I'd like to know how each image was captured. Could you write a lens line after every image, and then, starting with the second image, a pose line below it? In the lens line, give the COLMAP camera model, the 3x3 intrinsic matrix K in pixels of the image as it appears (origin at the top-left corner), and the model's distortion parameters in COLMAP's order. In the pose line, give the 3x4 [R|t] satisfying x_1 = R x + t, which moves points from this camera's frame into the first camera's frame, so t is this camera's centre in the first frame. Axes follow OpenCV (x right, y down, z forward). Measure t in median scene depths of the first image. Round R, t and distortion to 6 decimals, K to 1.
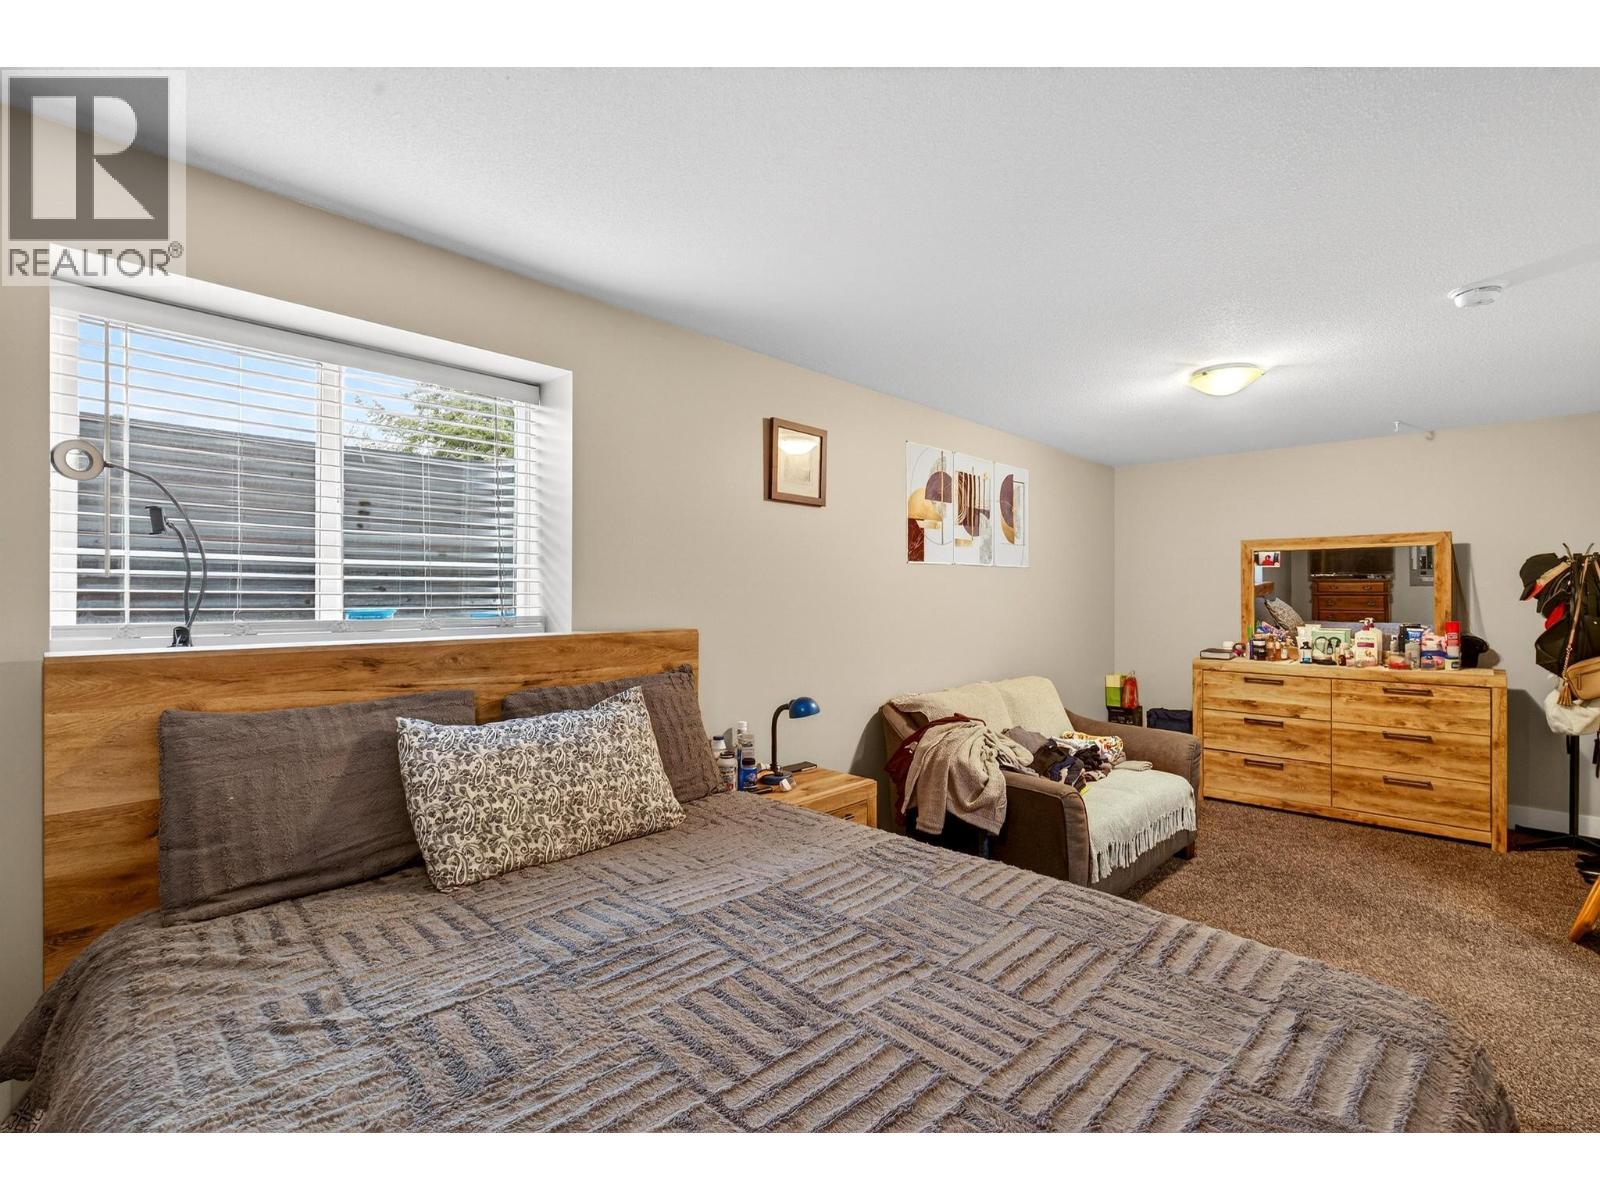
lens RADIAL K [[733.8, 0, 812.2], [0, 733.8, 592.2], [0, 0, 1]] dist [-0.001189, -0.000096]
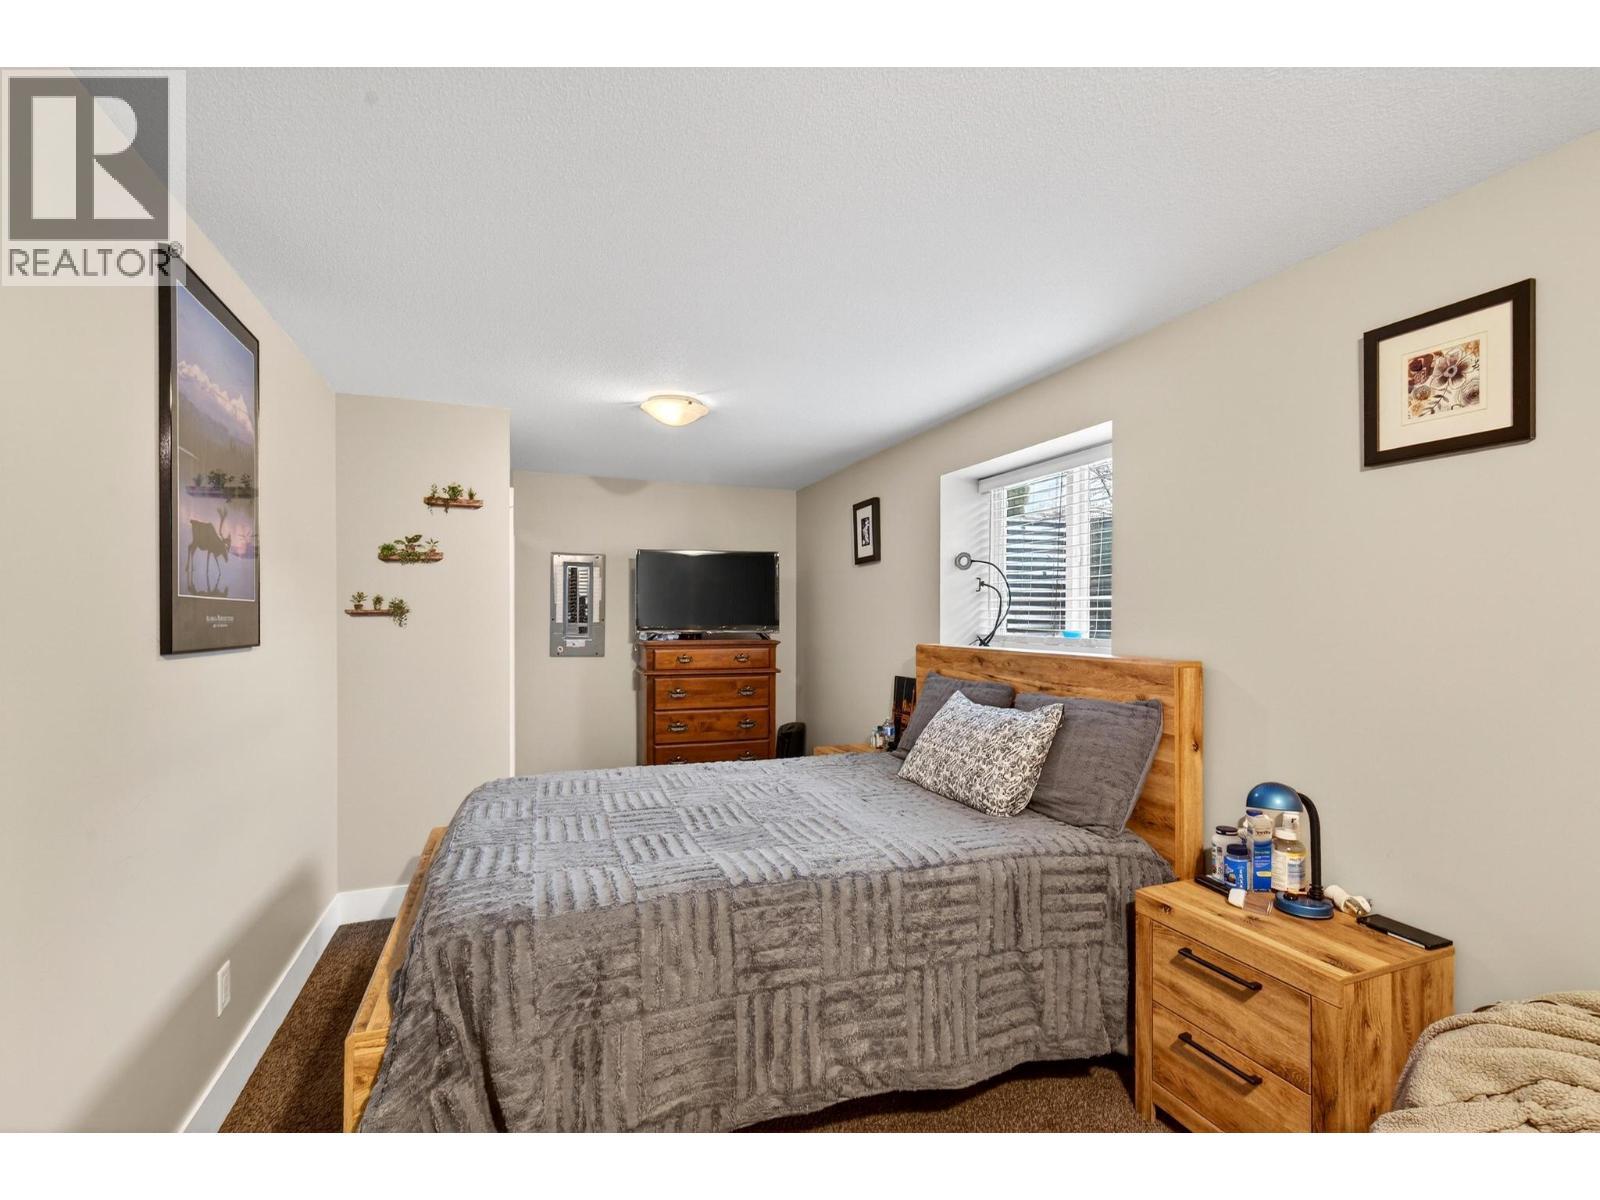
lens RADIAL K [[733.8, 0, 809.5], [0, 733.8, 614.8], [0, 0, 1]] dist [-0.001189, -0.000096]
pose [[-0.424094, -0.005785, -0.905600, 0.967464], [0.000252, 0.999979, -0.006506, 0.000913], [0.905618, -0.002987, -0.424084, 1.176744]]
